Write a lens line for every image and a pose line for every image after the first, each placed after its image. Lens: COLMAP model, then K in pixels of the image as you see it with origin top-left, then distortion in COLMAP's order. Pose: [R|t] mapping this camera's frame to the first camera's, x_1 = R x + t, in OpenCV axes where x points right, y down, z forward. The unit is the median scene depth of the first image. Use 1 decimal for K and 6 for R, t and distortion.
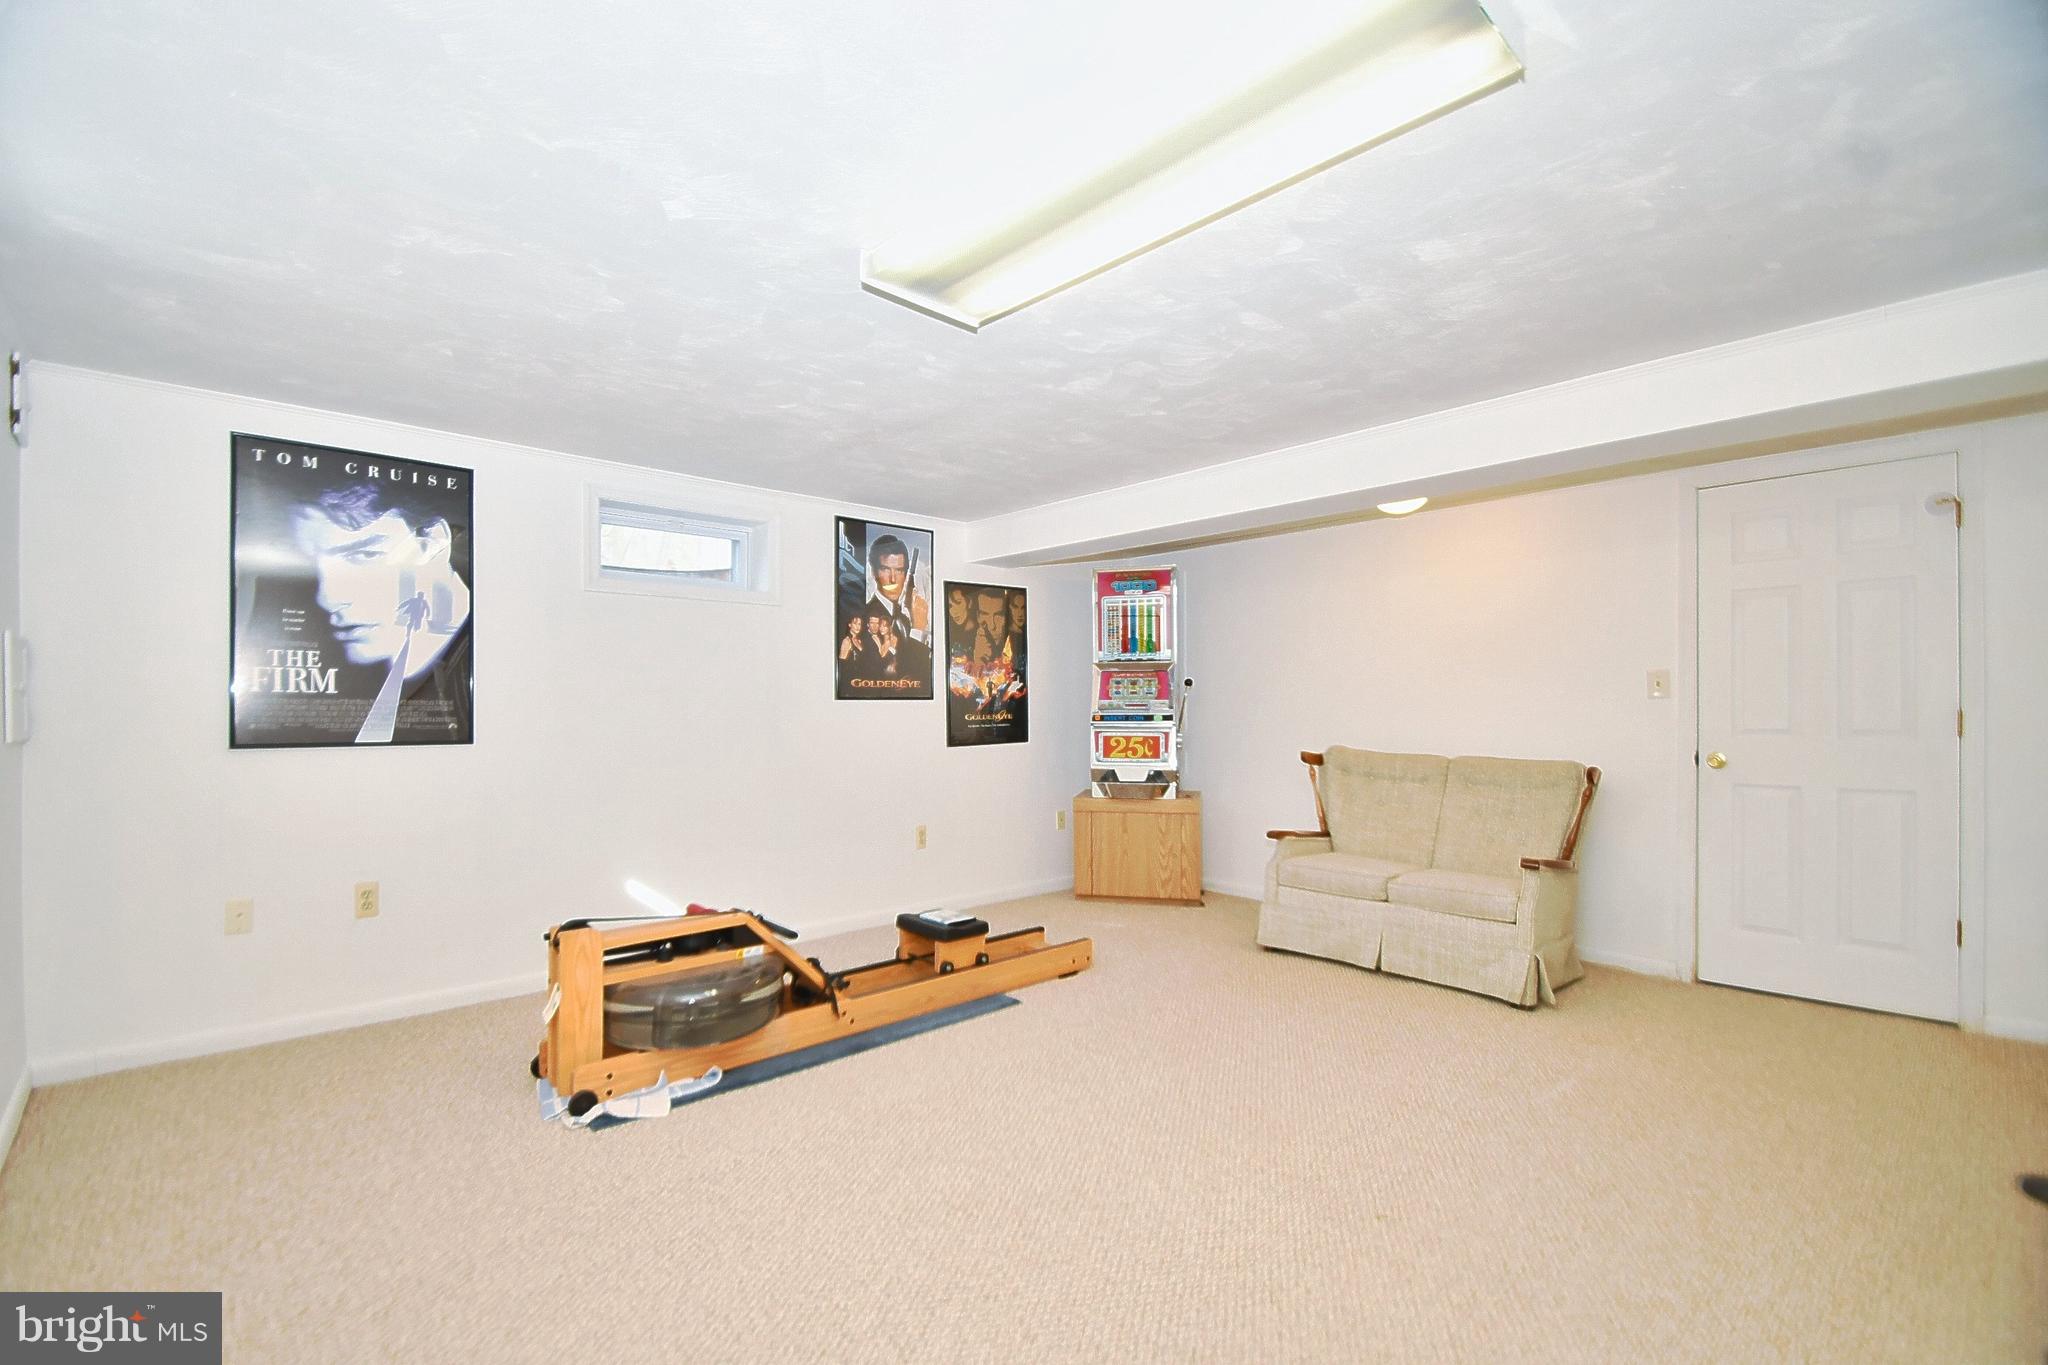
lens RADIAL K [[898.1, 0, 1012.8], [0, 898.1, 707.6], [0, 0, 1]] dist [0.026949, -0.000058]
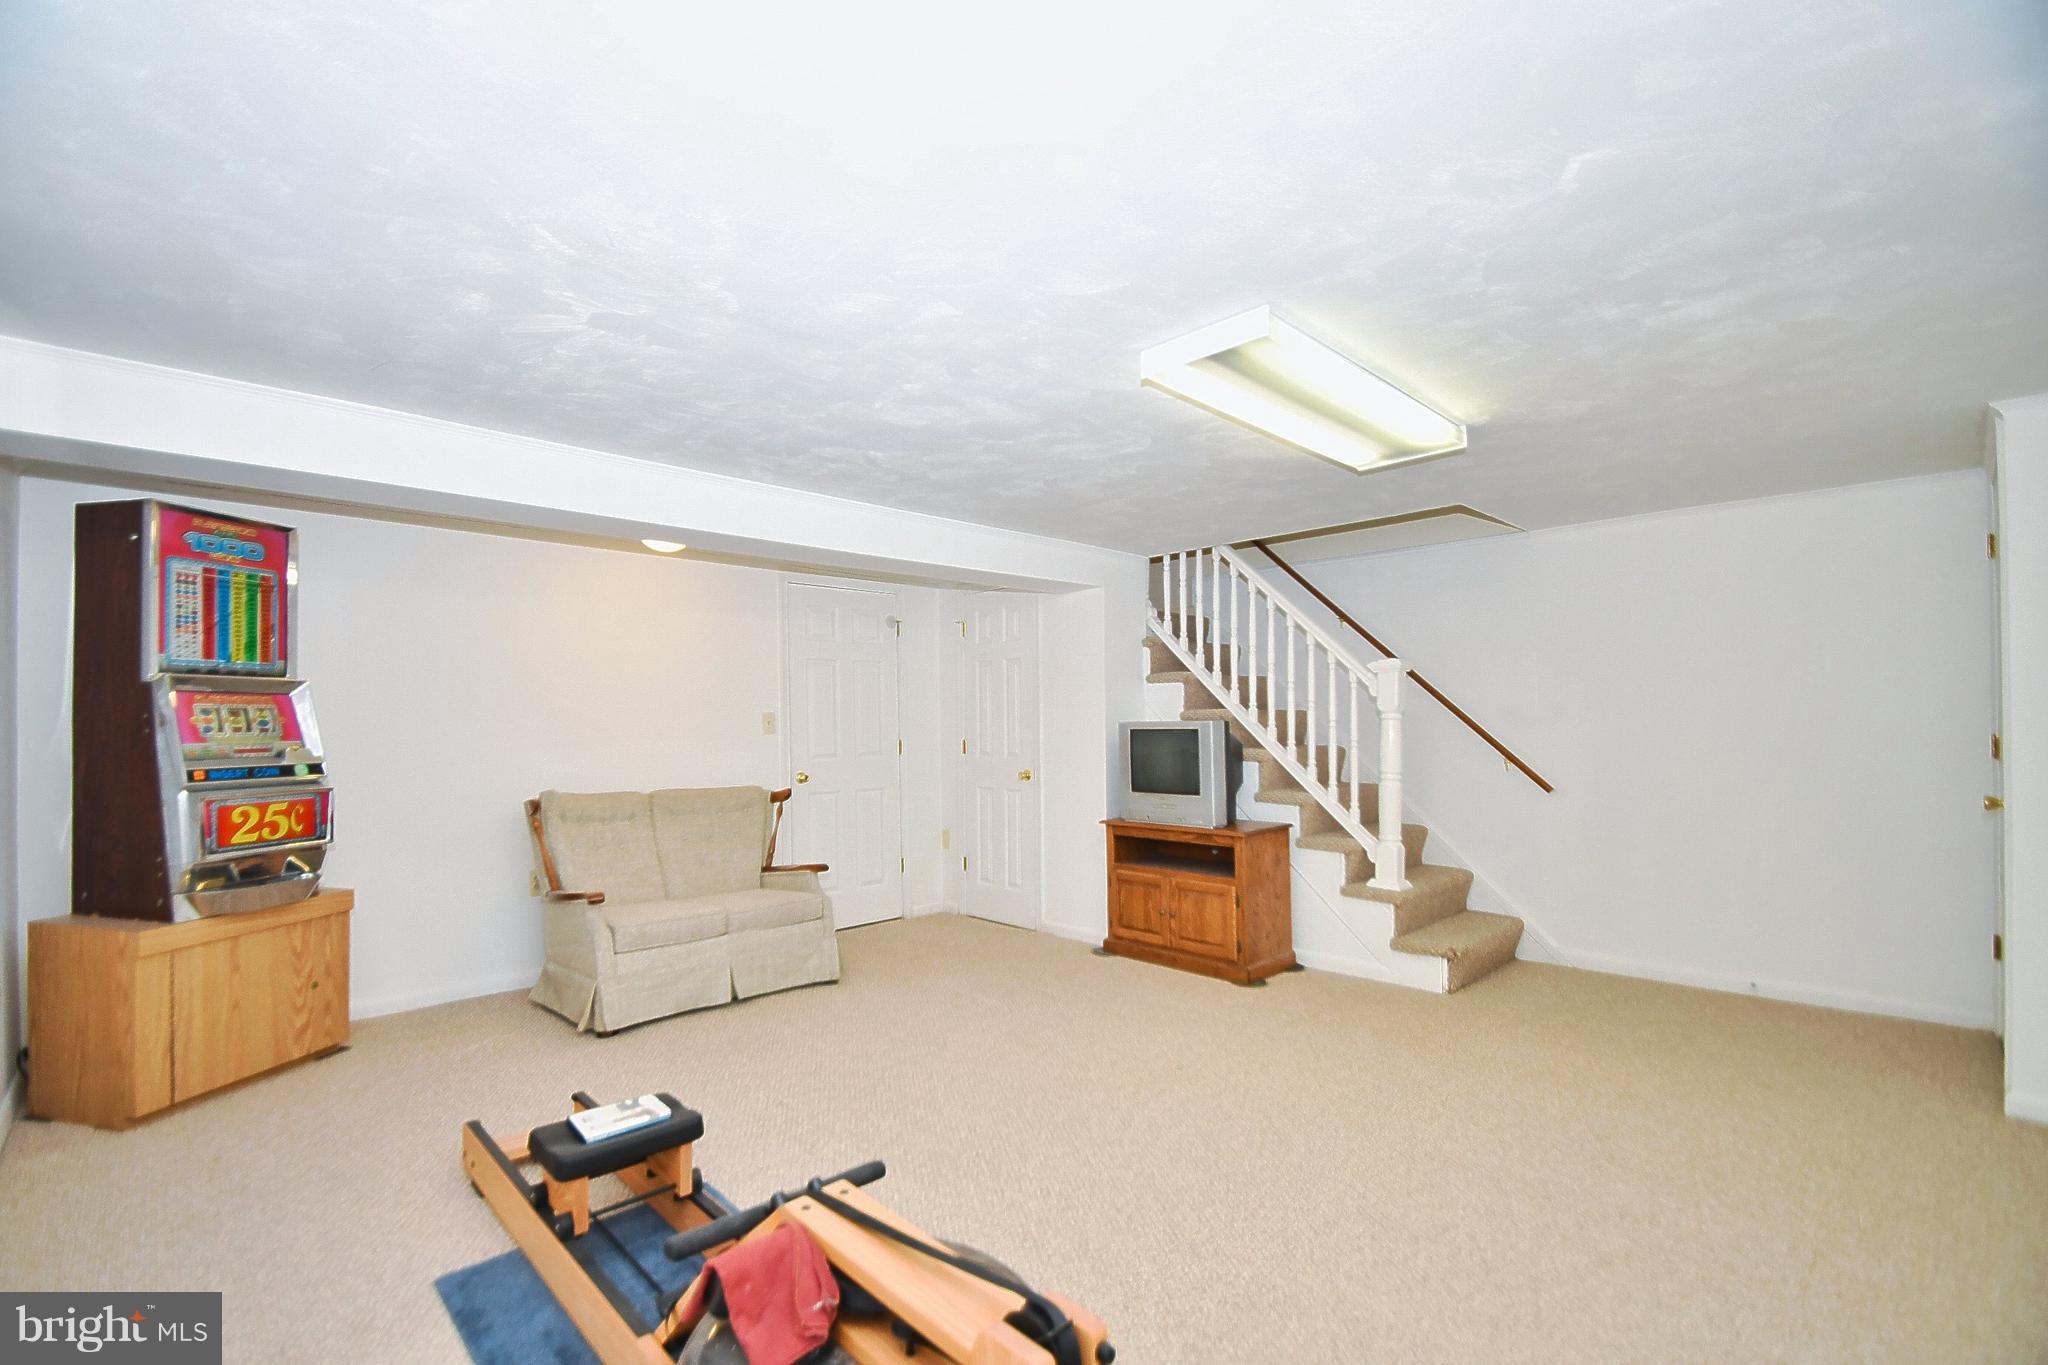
lens RADIAL K [[898.1, 0, 1012.8], [0, 898.1, 707.6], [0, 0, 1]] dist [0.026949, -0.000058]
pose [[-0.007185, 0.016323, 0.999841, -0.516517], [-0.003209, 0.999861, -0.016346, -0.024718], [-0.999969, -0.003326, -0.007131, 0.551630]]
